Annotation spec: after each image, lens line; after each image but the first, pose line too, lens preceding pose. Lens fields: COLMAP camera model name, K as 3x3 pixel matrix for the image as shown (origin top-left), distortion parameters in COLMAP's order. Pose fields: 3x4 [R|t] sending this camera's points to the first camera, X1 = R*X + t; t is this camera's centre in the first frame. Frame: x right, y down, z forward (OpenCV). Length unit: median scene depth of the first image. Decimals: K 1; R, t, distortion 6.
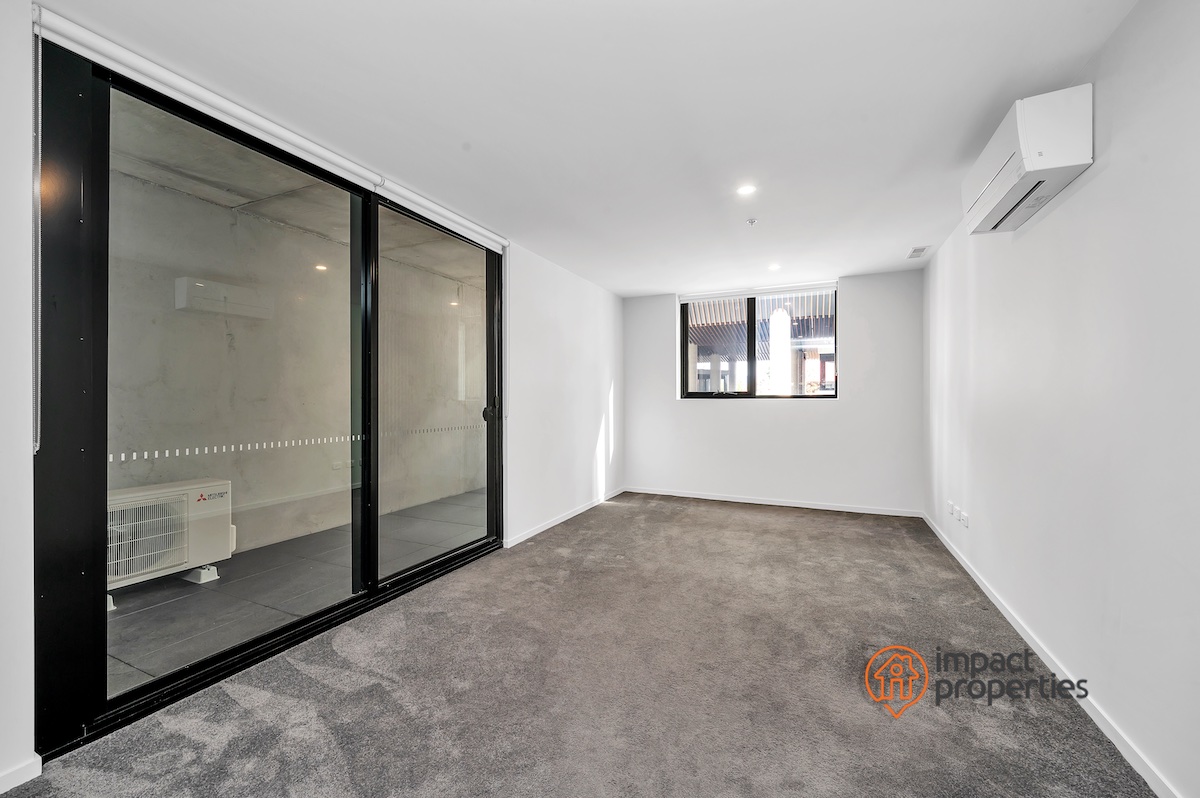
lens RADIAL K [[474.2, 0, 600.0], [0, 474.2, 399.0], [0, 0, 1]] dist [0.000235, -0.000142]
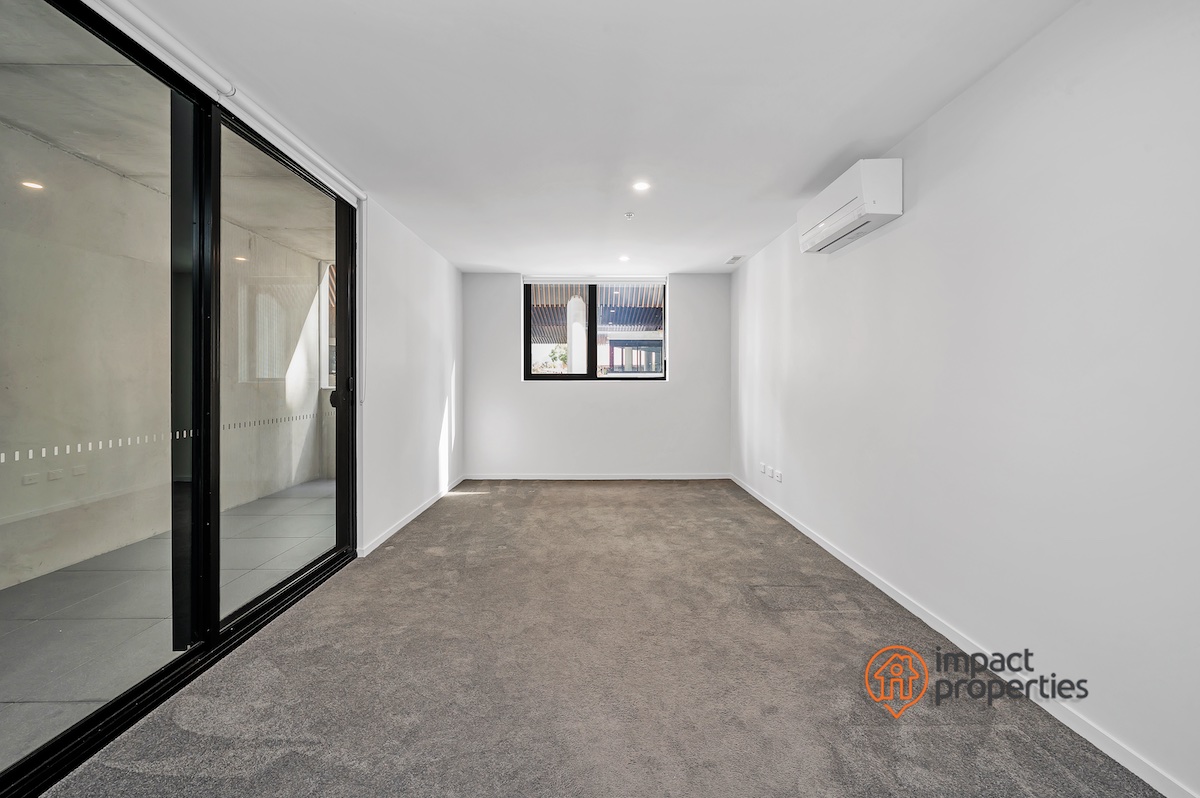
lens RADIAL K [[481.8, 0, 602.8], [0, 481.8, 381.1], [0, 0, 1]] dist [-0.000232, -0.000039]
pose [[0.900409, 0.000193, 0.435044, -0.220807], [-0.000366, 1.000000, 0.000314, 0.000603], [-0.435044, -0.000442, 0.900409, 0.050958]]
